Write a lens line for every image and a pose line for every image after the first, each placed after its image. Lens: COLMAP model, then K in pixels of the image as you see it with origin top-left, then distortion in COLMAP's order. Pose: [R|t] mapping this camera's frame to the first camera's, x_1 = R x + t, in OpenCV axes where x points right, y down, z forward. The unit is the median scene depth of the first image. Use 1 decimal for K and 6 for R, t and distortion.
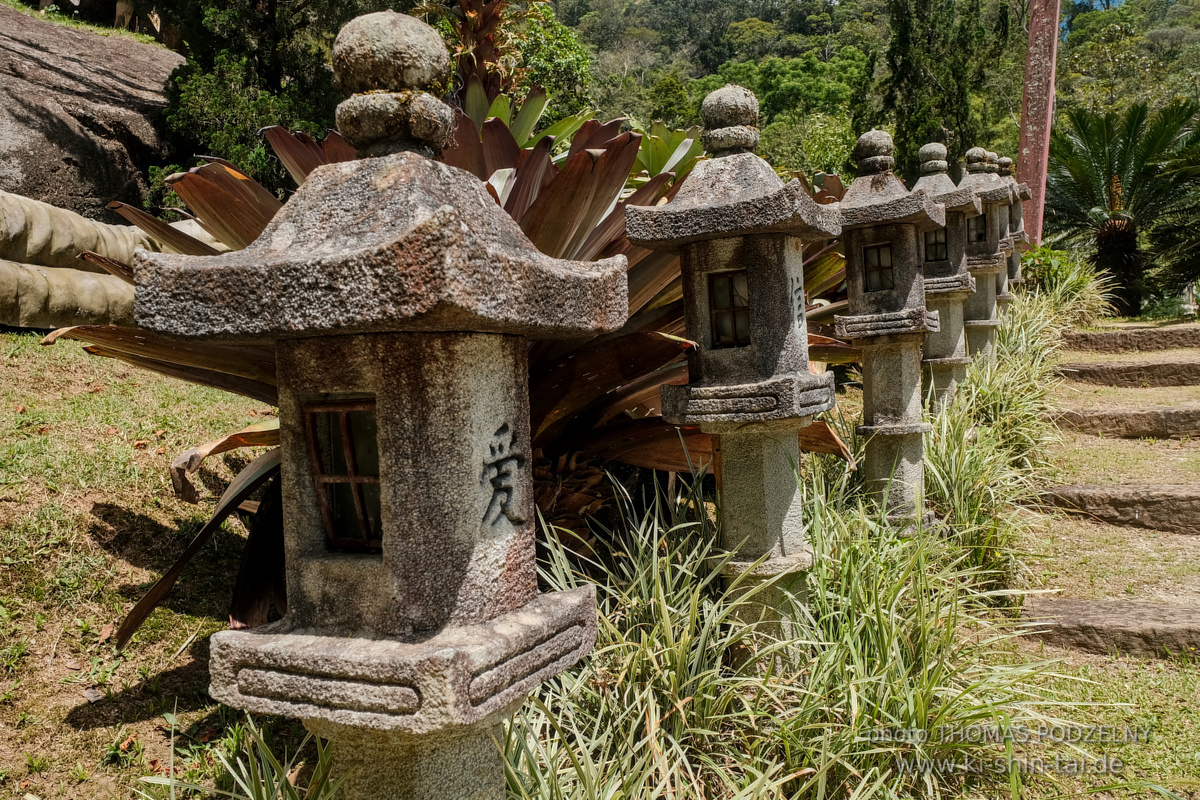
lens RADIAL K [[796.4, 0, 600.0], [0, 796.4, 400.0], [0, 0, 1]] dist [-0.022227, 0.002640]
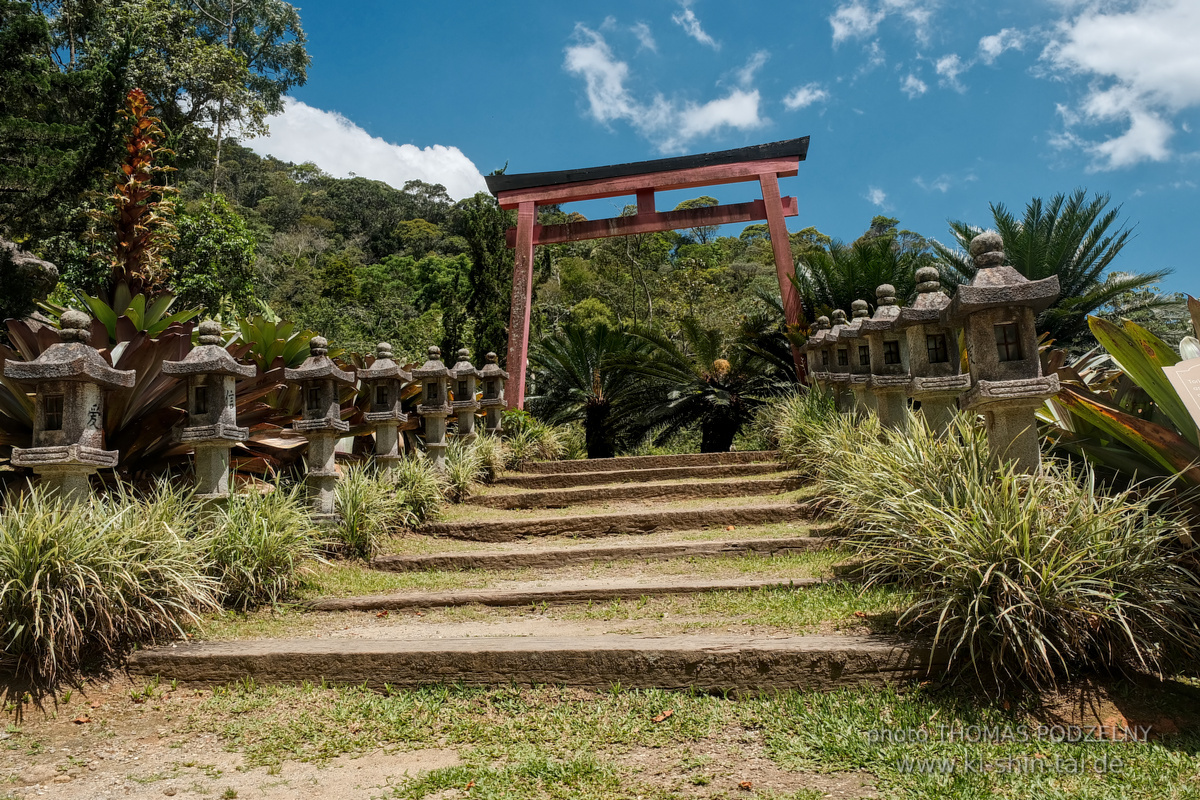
lens RADIAL K [[911.0, 0, 600.0], [0, 911.0, 400.0], [0, 0, 1]] dist [-0.007708, 0.000063]
pose [[0.950154, 0.053617, 0.307135, 0.269784], [0.015448, 0.975796, -0.218136, 0.314577], [-0.311397, 0.212008, 0.926329, -1.238598]]
